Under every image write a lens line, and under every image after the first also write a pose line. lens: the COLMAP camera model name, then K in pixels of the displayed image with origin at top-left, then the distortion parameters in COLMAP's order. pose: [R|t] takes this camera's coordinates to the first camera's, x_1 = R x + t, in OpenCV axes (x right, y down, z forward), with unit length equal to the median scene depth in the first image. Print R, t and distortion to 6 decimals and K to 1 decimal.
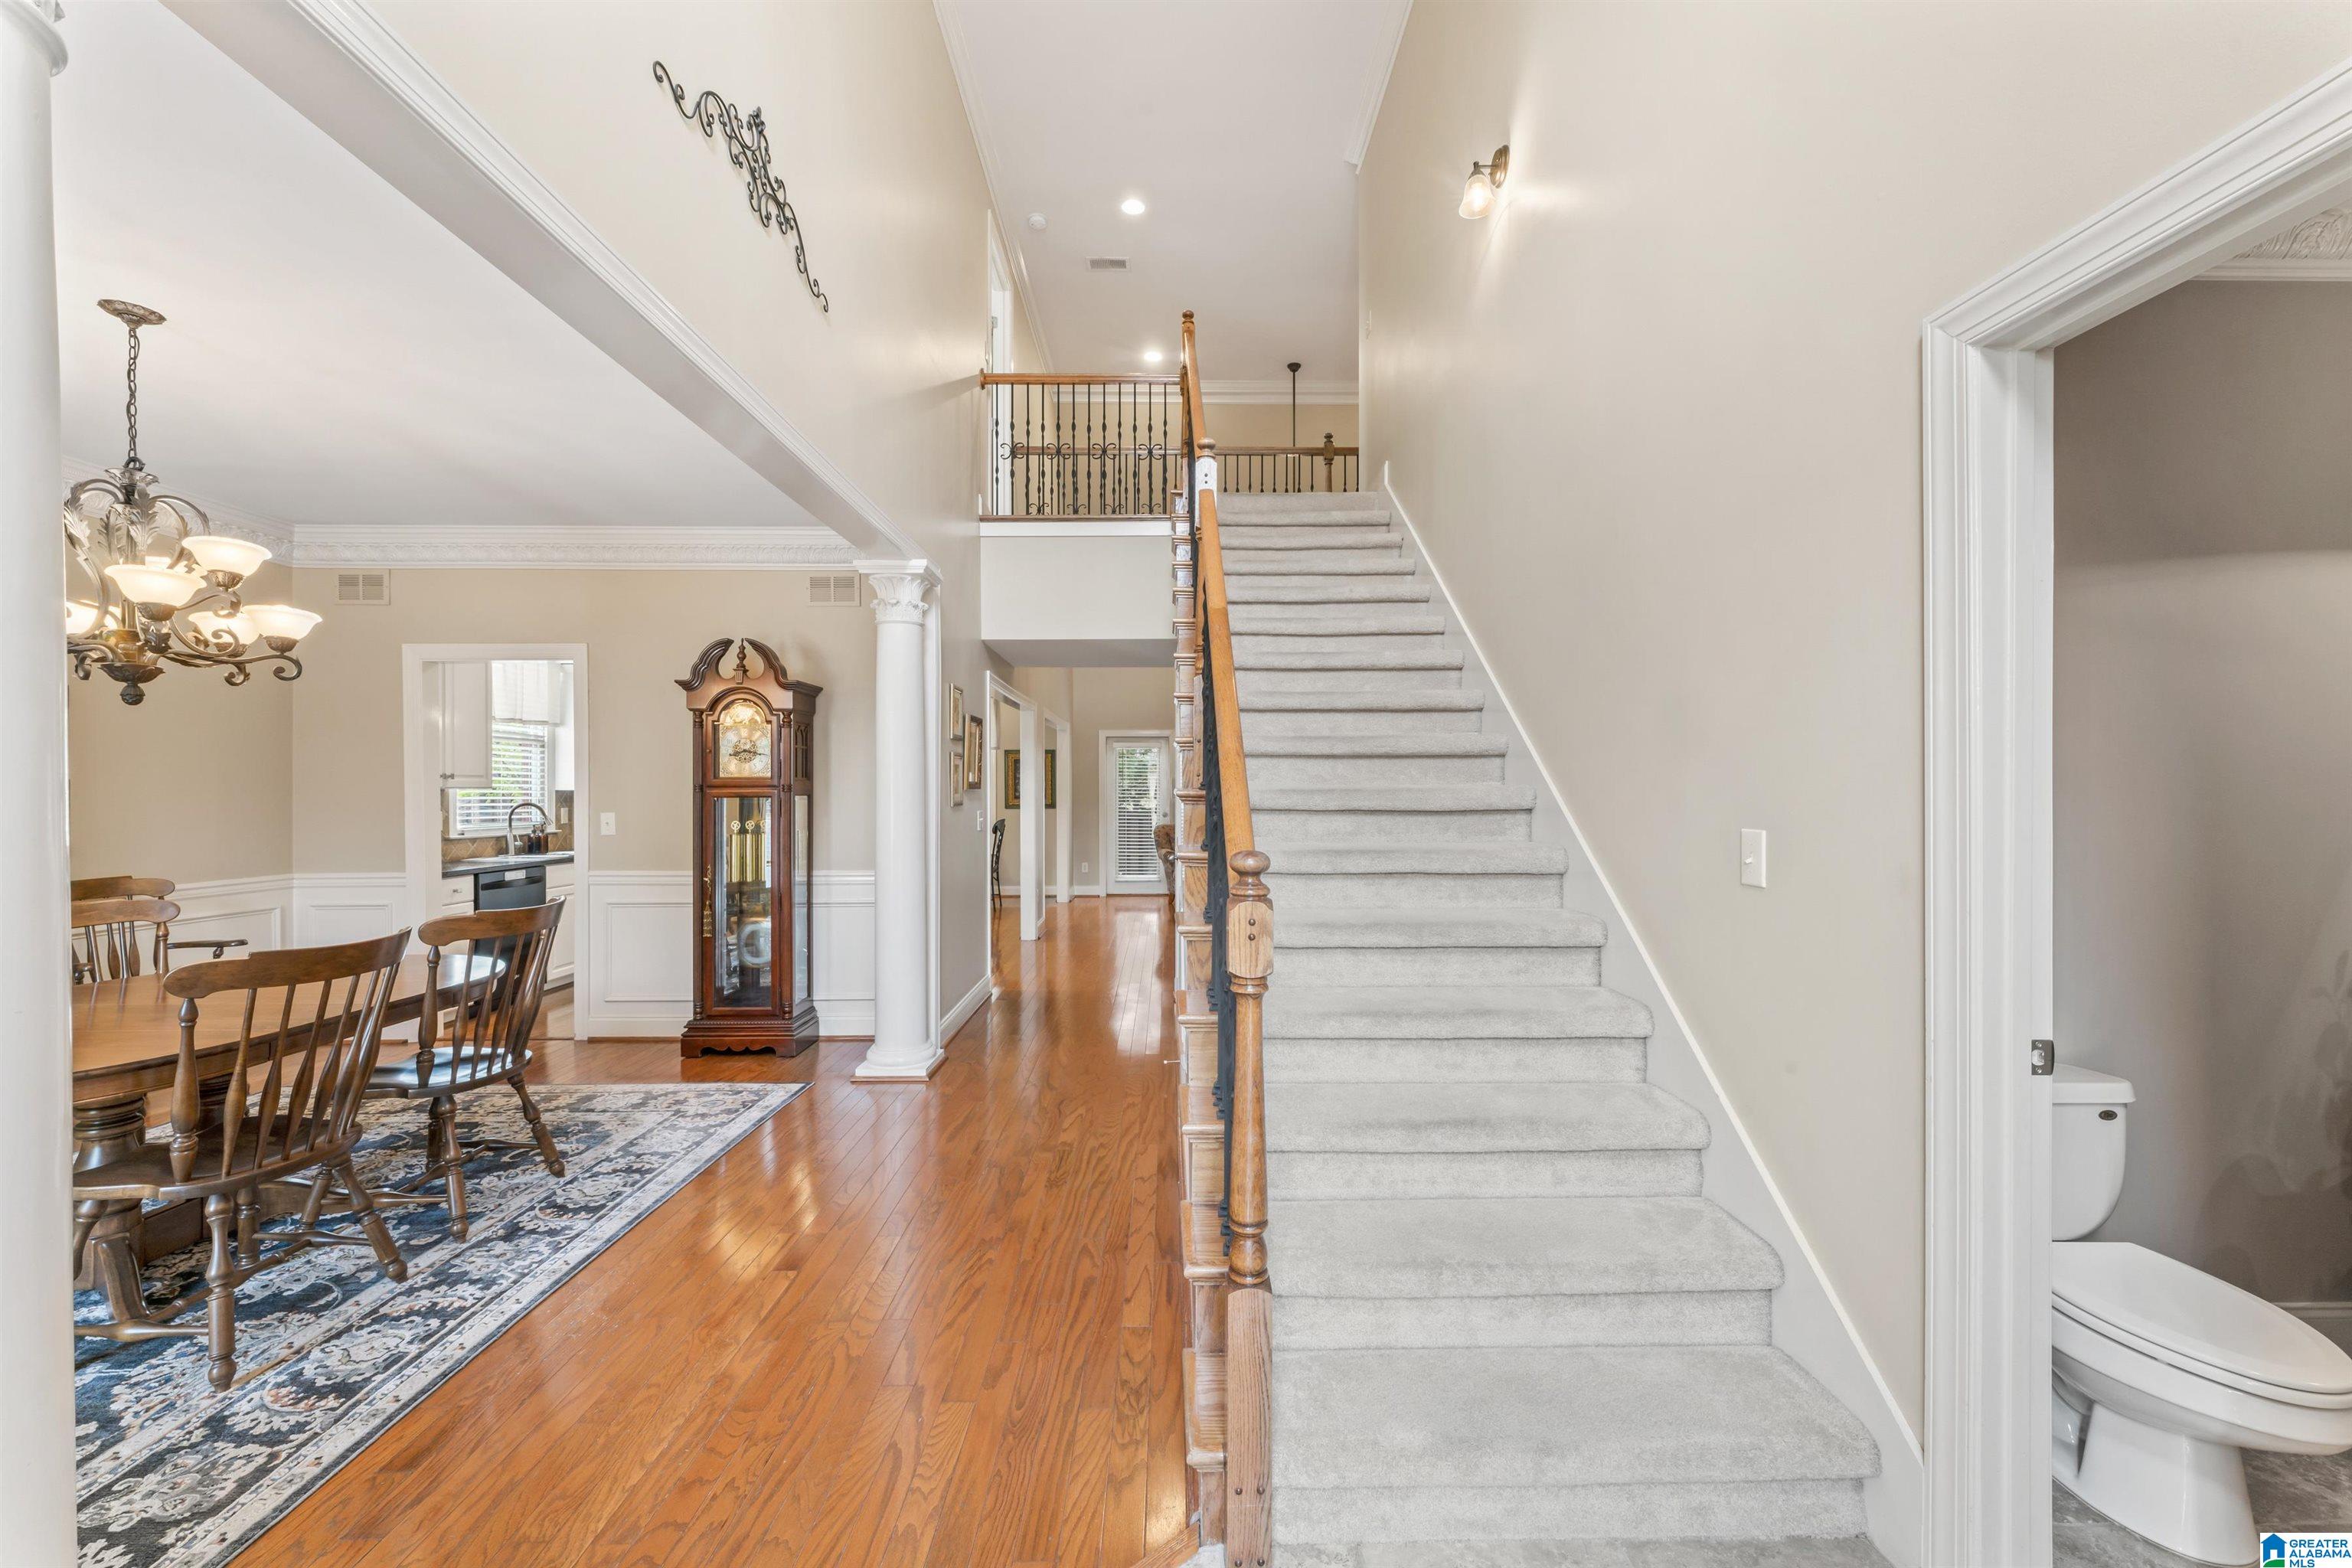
lens RADIAL K [[940.1, 0, 1180.9], [0, 940.1, 797.4], [0, 0, 1]] dist [-0.000158, -0.000260]
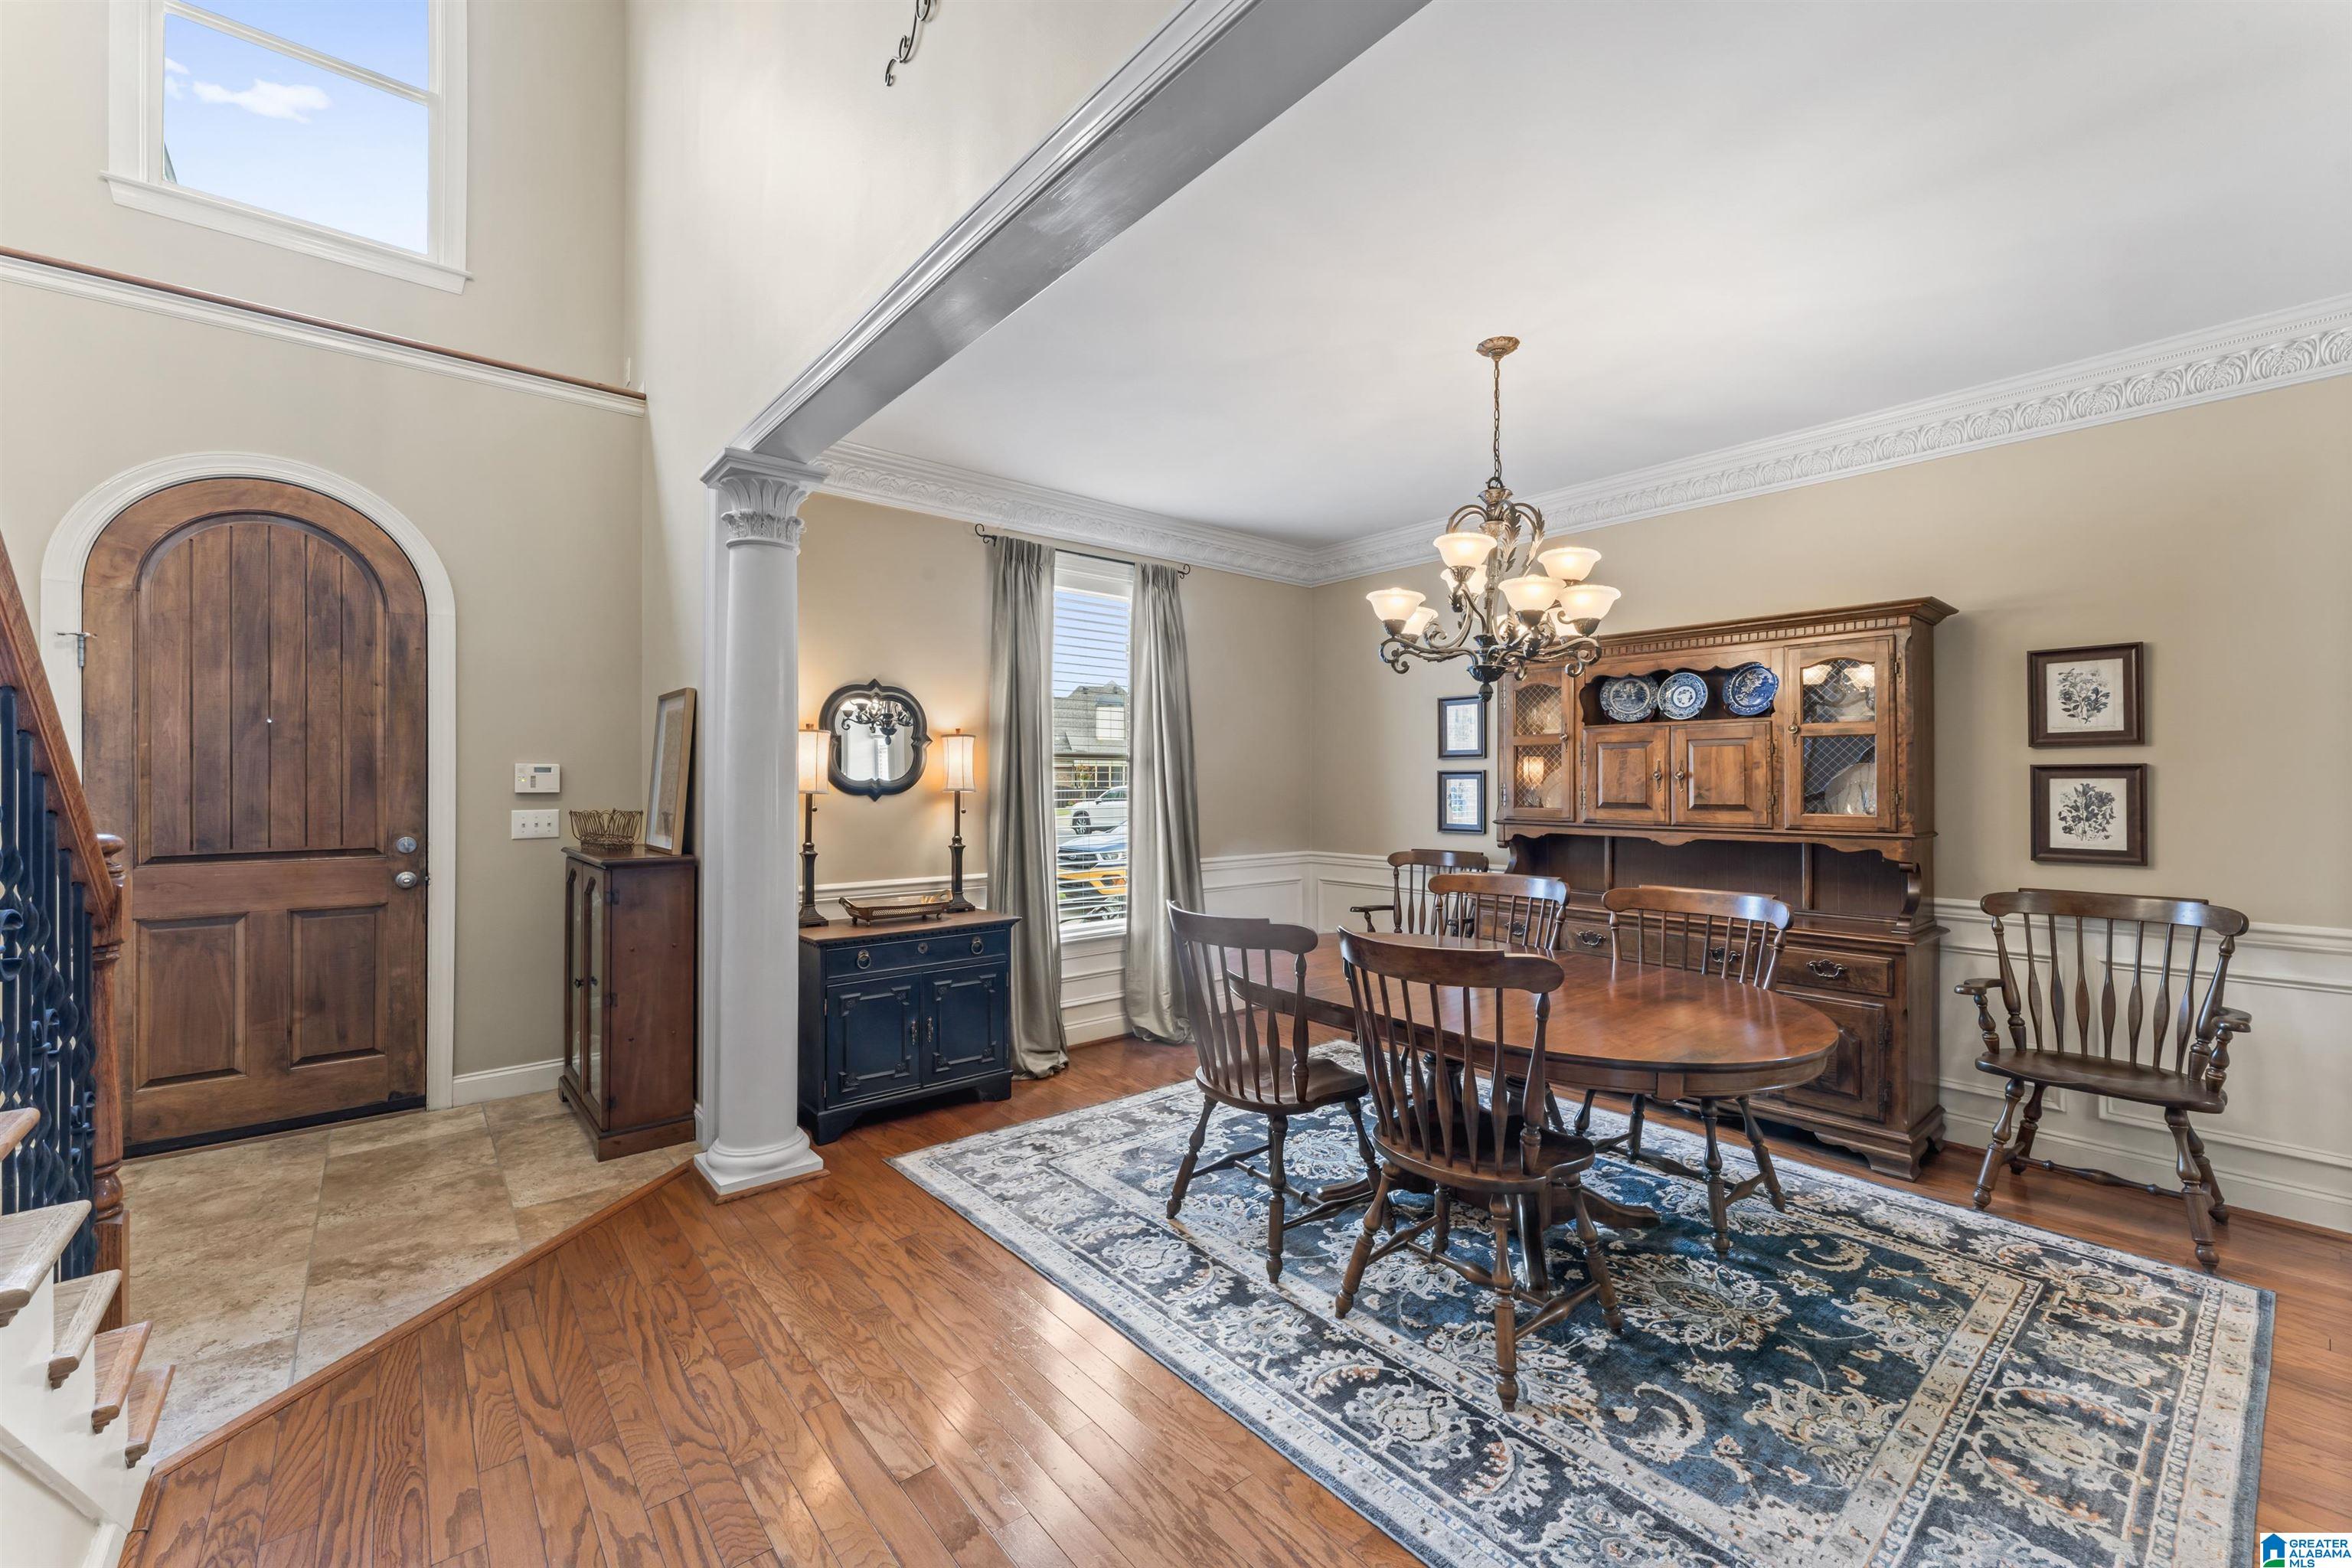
lens RADIAL K [[951.9, 0, 1189.6], [0, 951.9, 777.8], [0, 0, 1]] dist [0.001065, 0.000141]
pose [[-0.778803, -0.000491, -0.627268, -0.118655], [0.000595, 0.999999, -0.001522, -0.006427], [0.627268, -0.001559, -0.778802, 1.467684]]
